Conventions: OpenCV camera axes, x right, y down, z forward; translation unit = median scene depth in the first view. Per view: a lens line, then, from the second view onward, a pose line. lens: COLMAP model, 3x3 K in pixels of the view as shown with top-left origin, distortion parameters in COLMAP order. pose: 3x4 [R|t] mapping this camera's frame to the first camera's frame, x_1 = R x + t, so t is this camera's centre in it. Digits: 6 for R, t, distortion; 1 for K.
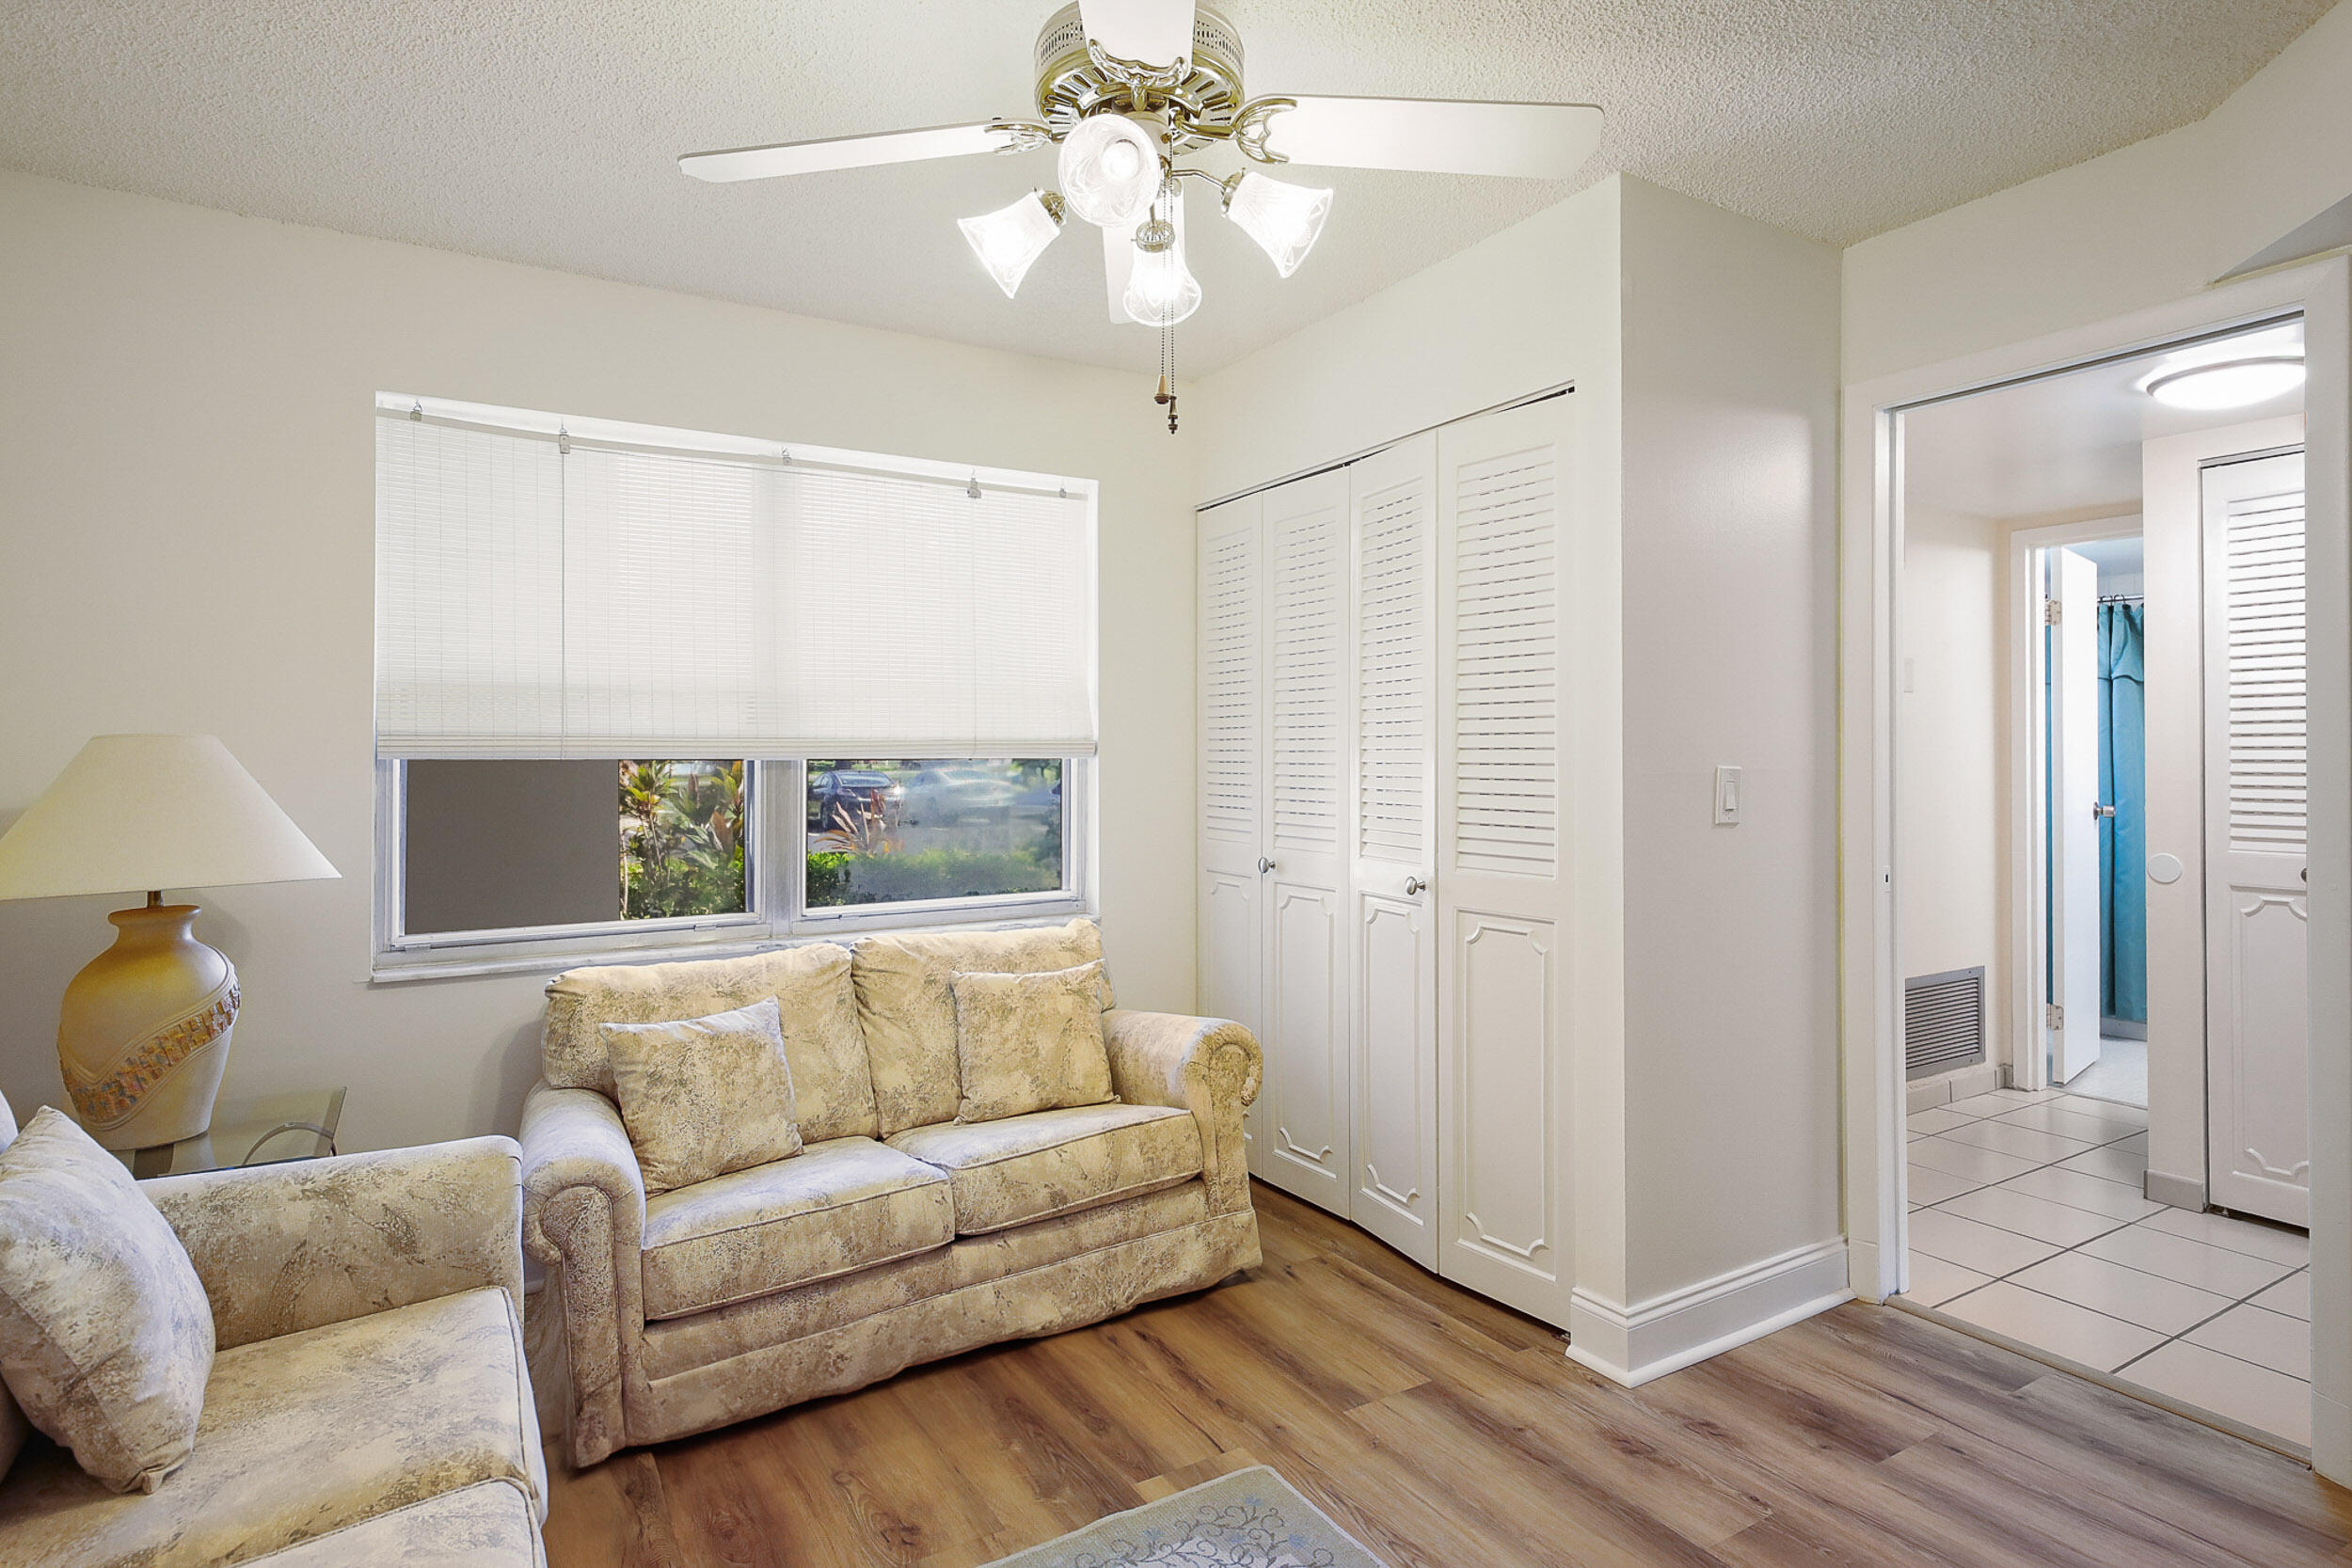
lens RADIAL K [[1216.1, 0, 1175.6], [0, 1216.1, 763.9], [0, 0, 1]] dist [0.012109, -0.007036]
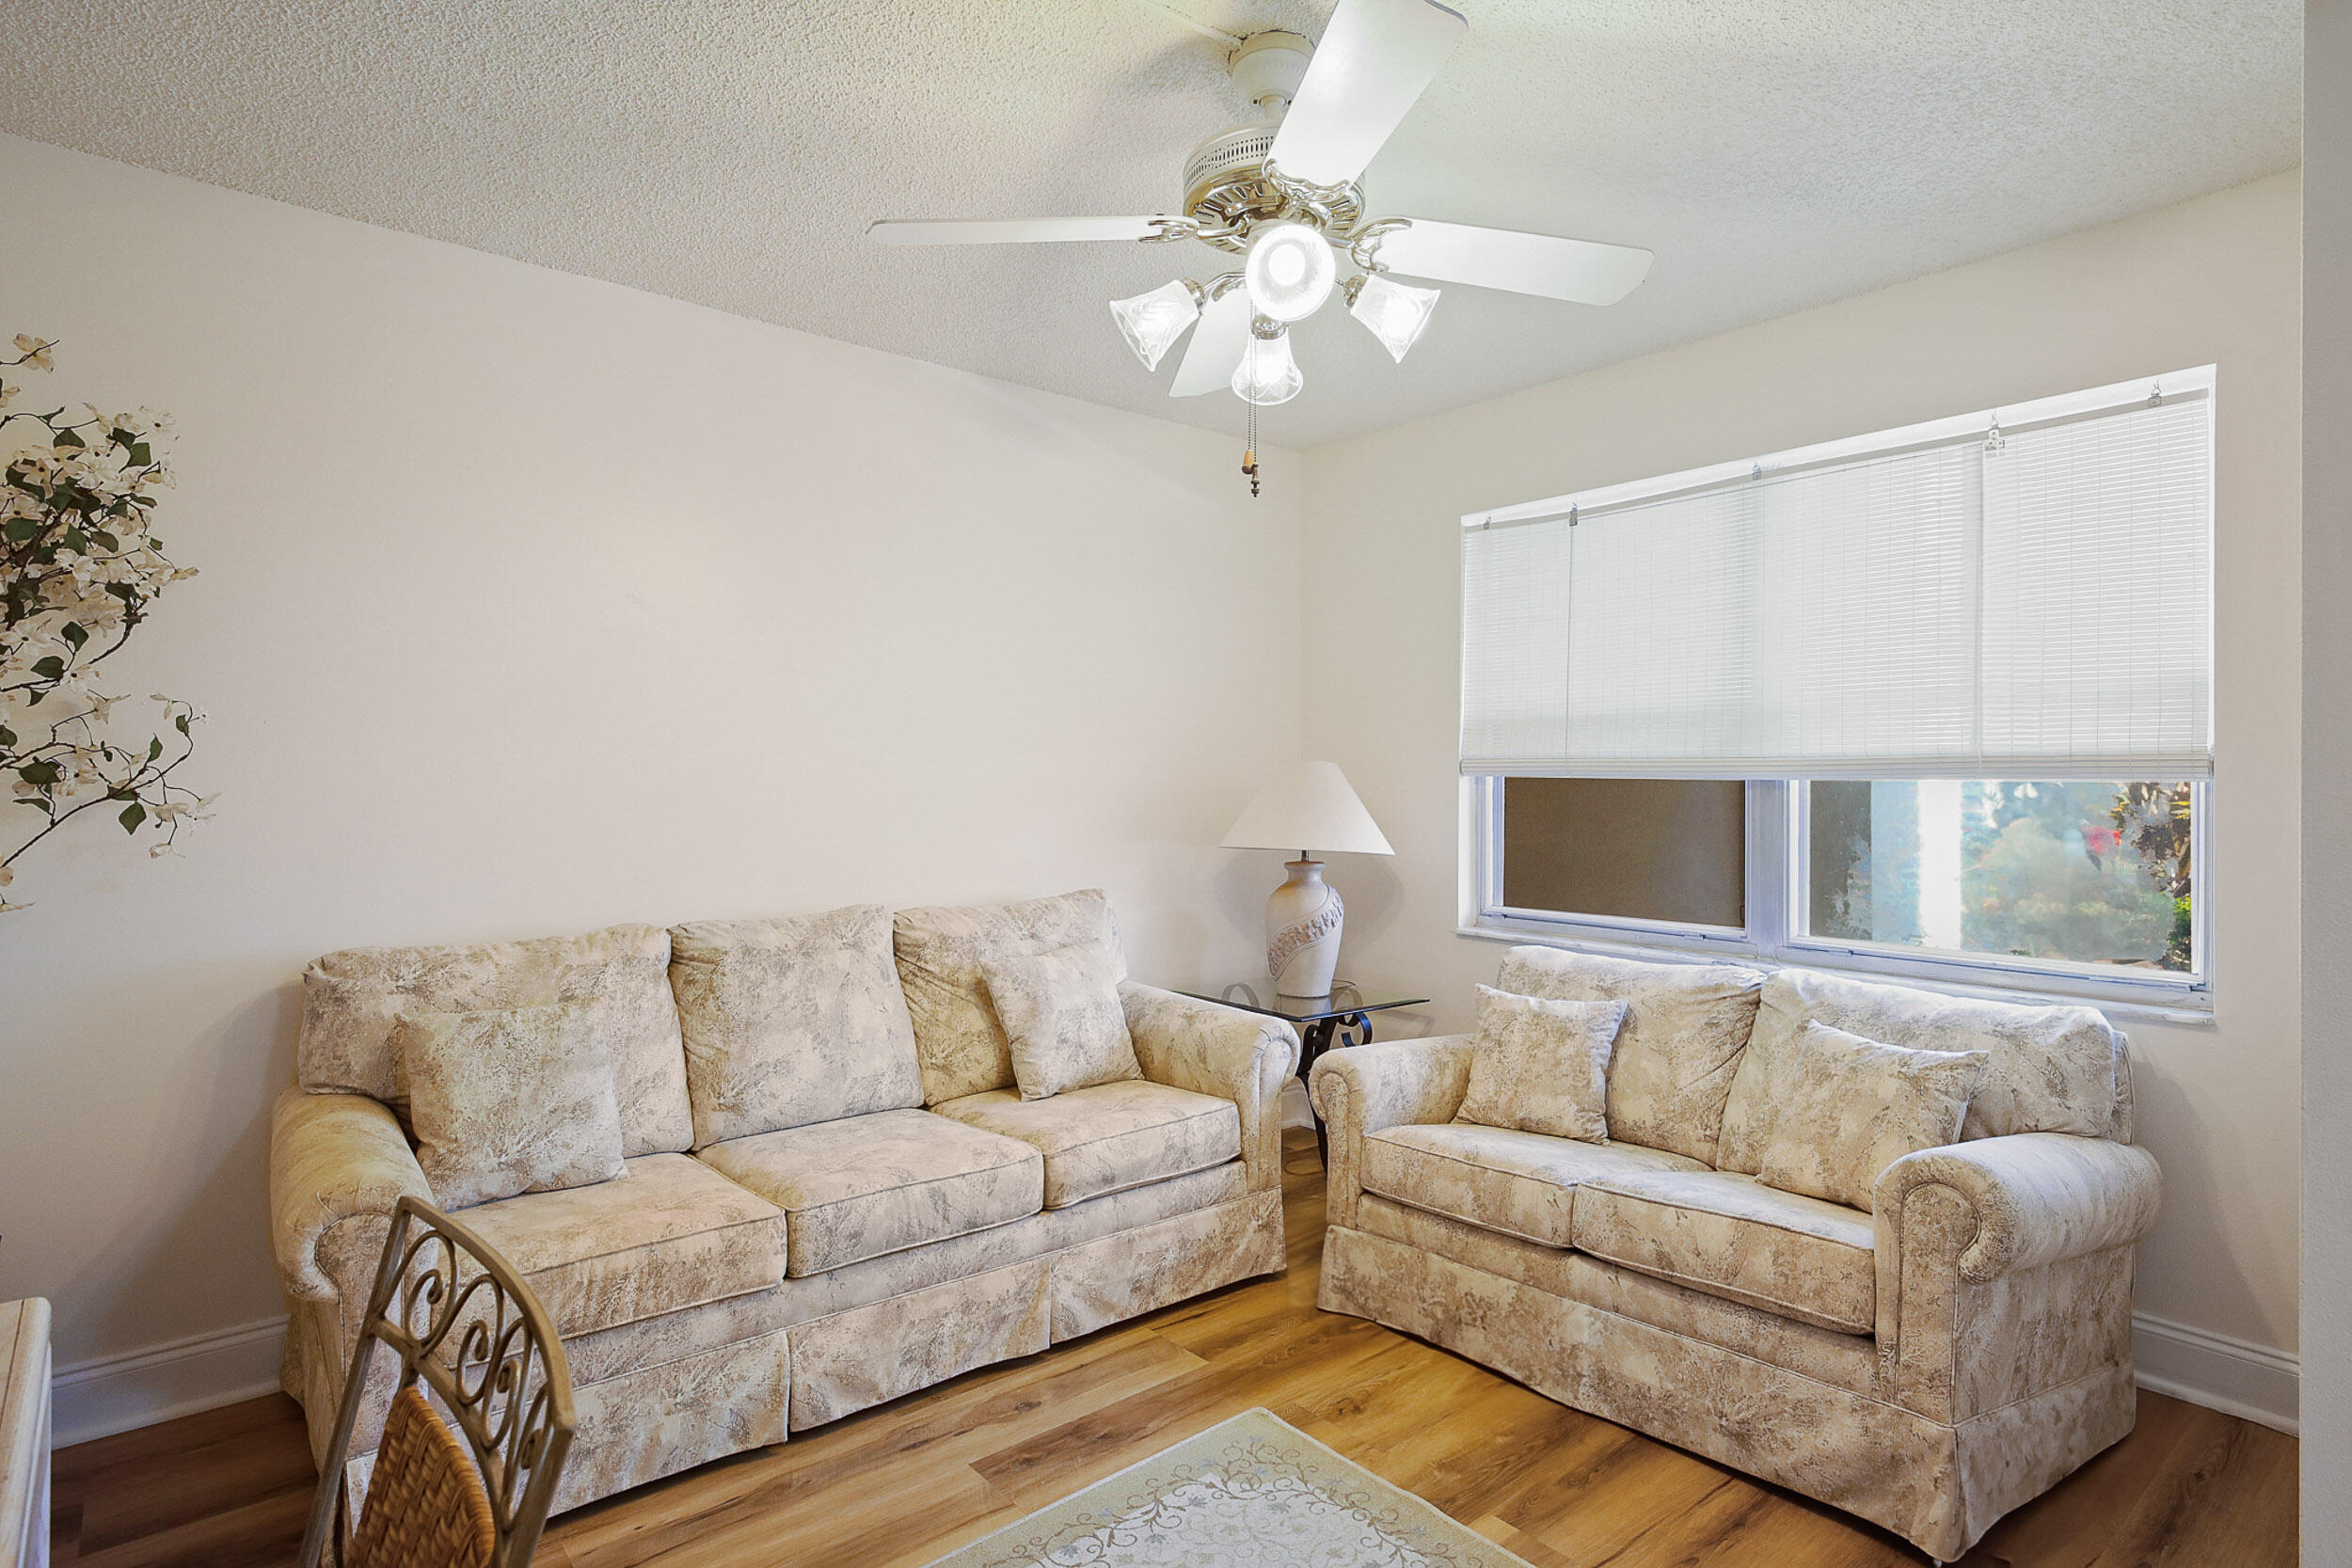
lens RADIAL K [[1216.1, 0, 1182.3], [0, 1216.1, 789.9], [0, 0, 1]] dist [0.012109, -0.007036]
pose [[0.156977, 0.016452, -0.987465, 0.719953], [-0.009268, 0.999842, 0.015185, -0.007086], [0.987559, 0.006768, 0.157104, 0.478574]]
